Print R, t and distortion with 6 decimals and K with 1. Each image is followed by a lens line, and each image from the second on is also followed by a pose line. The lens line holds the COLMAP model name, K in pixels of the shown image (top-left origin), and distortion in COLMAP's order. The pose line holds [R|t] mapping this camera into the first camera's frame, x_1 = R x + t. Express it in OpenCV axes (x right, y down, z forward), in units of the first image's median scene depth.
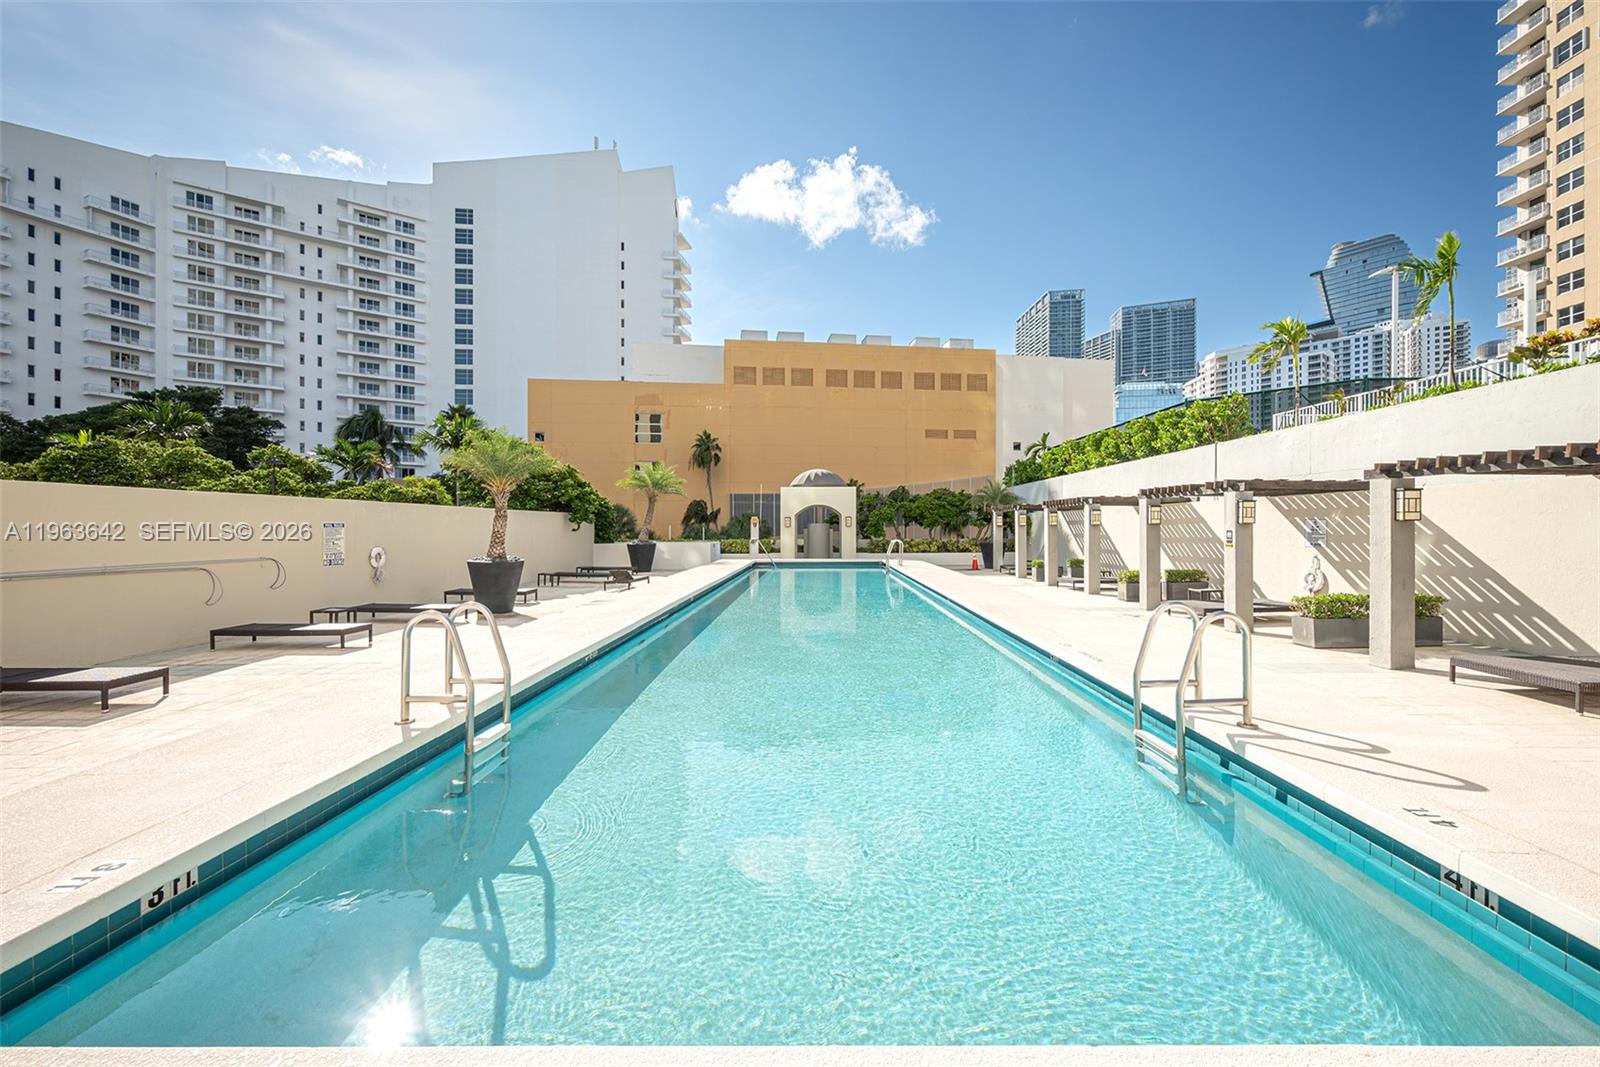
lens RADIAL K [[643.2, 0, 825.6], [0, 643.2, 520.1], [0, 0, 1]] dist [0.000488, 0.000199]
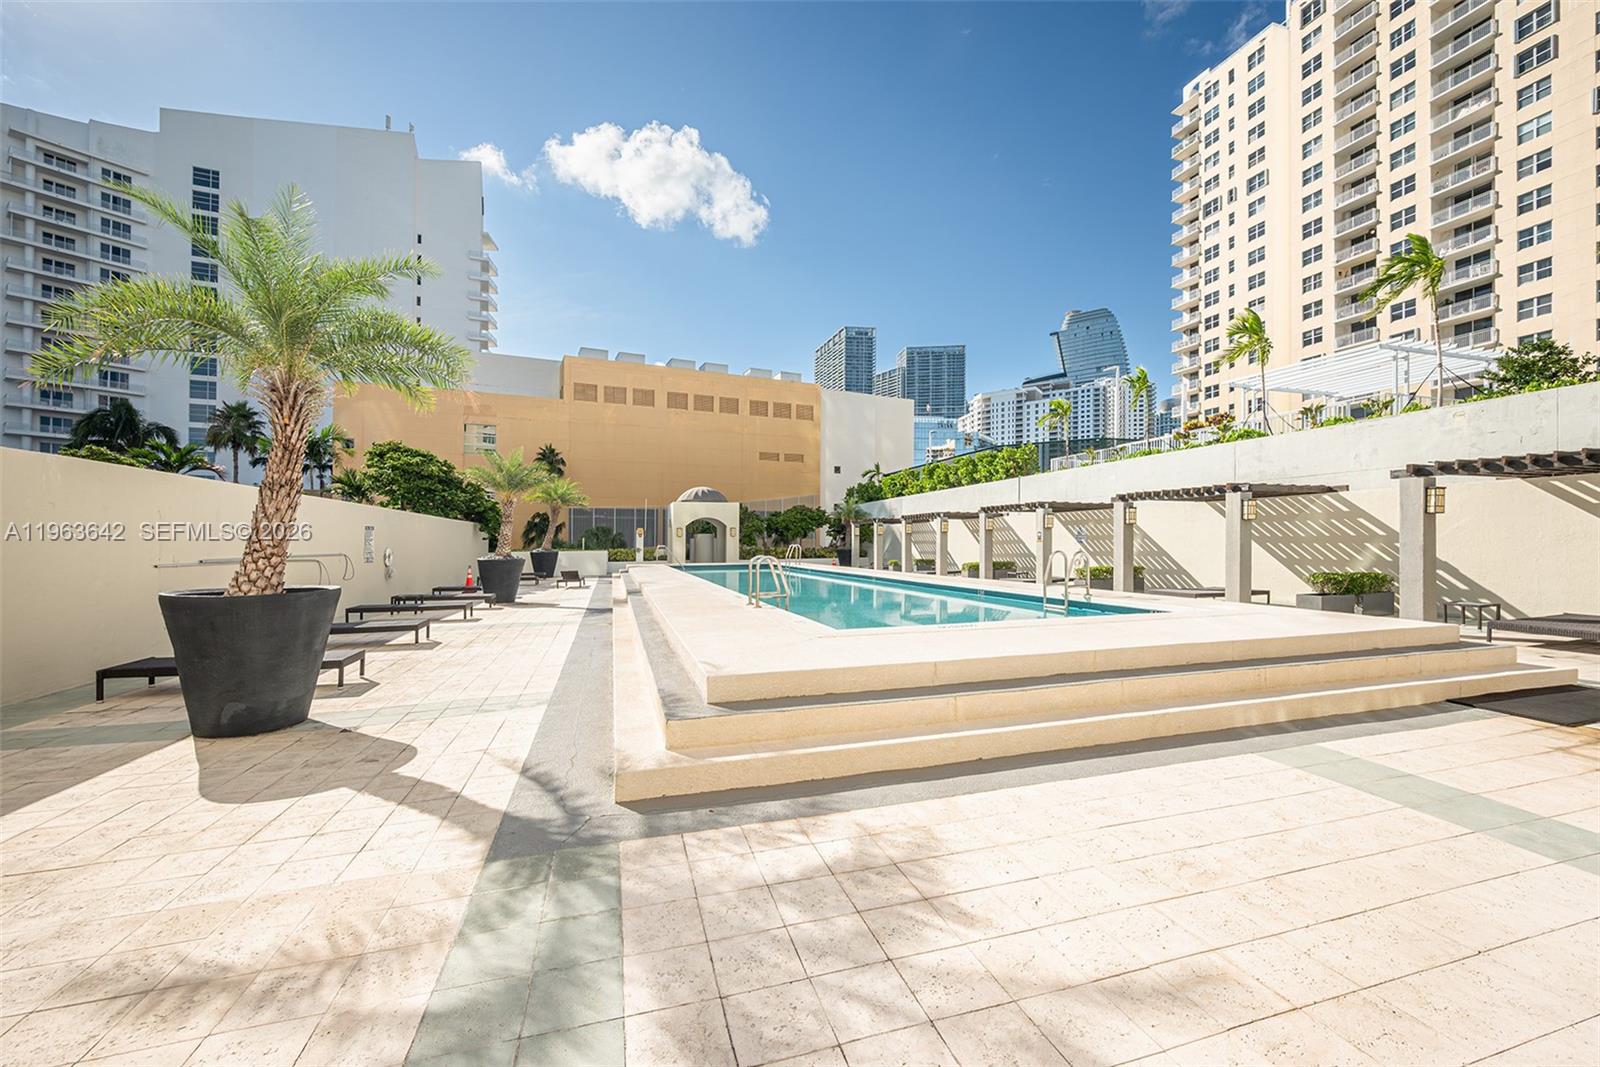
lens RADIAL K [[643.2, 0, 804.6], [0, 643.2, 538.6], [0, 0, 1]] dist [0.000488, 0.000199]
pose [[0.959189, 0.001189, 0.282764, -0.120669], [-0.001560, 0.999998, 0.001087, 0.009093], [-0.282762, -0.001484, 0.959189, -0.119982]]
